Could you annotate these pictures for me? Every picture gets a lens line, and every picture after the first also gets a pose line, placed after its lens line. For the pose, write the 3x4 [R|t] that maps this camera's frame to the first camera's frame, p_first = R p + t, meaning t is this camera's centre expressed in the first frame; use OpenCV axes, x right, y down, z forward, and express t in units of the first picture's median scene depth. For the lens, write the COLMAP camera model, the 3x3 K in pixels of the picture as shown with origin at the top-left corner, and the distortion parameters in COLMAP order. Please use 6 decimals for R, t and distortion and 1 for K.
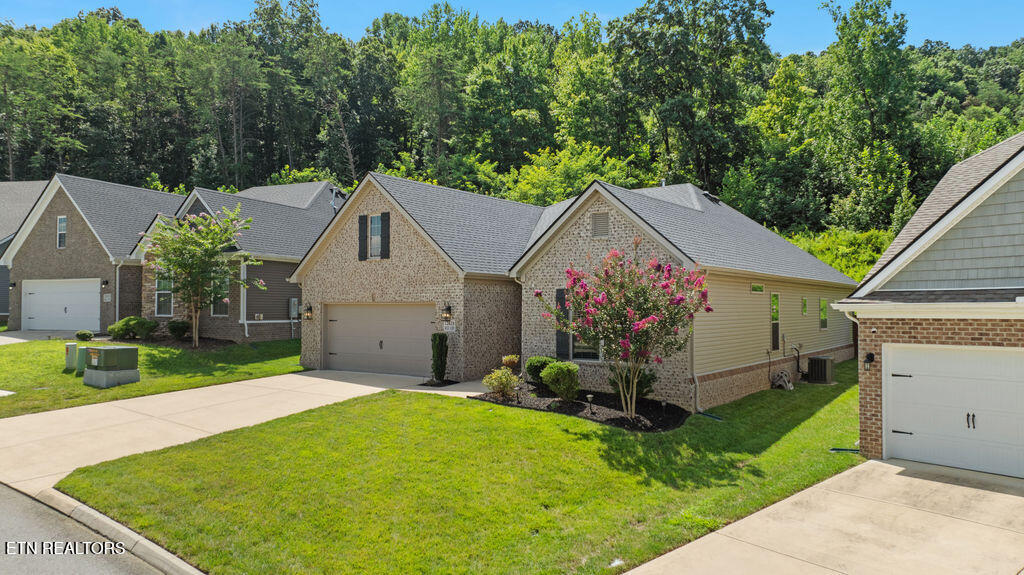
lens RADIAL K [[687.5, 0, 512.6], [0, 687.5, 282.3], [0, 0, 1]] dist [-0.016453, 0.010030]
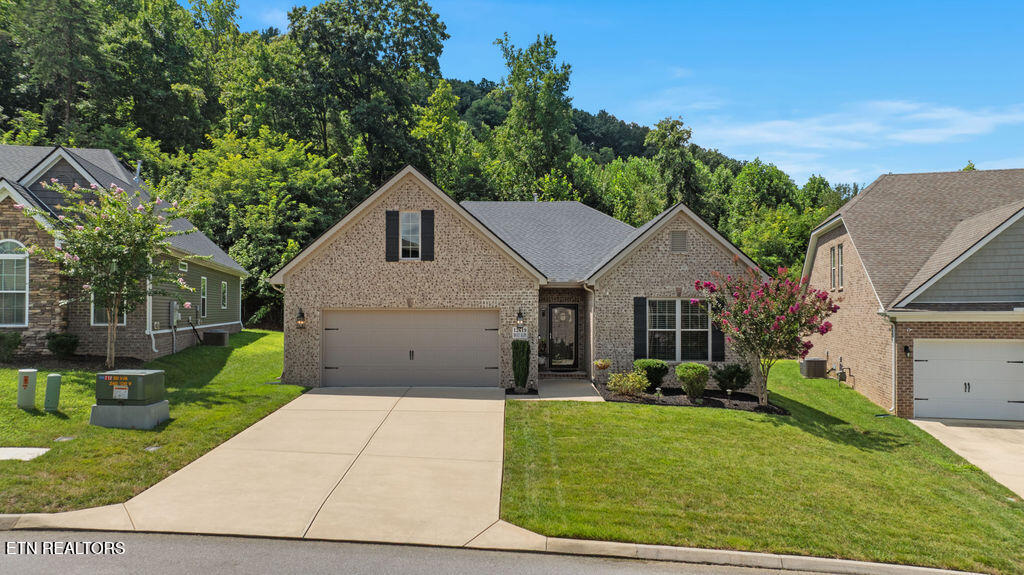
lens RADIAL K [[687.5, 0, 521.6], [0, 687.5, 294.1], [0, 0, 1]] dist [-0.016453, 0.010030]
pose [[0.823901, 0.013131, 0.566581, -0.180240], [-0.021093, 0.999749, 0.007502, 0.000163], [-0.566341, -0.018132, 0.823972, 0.051691]]
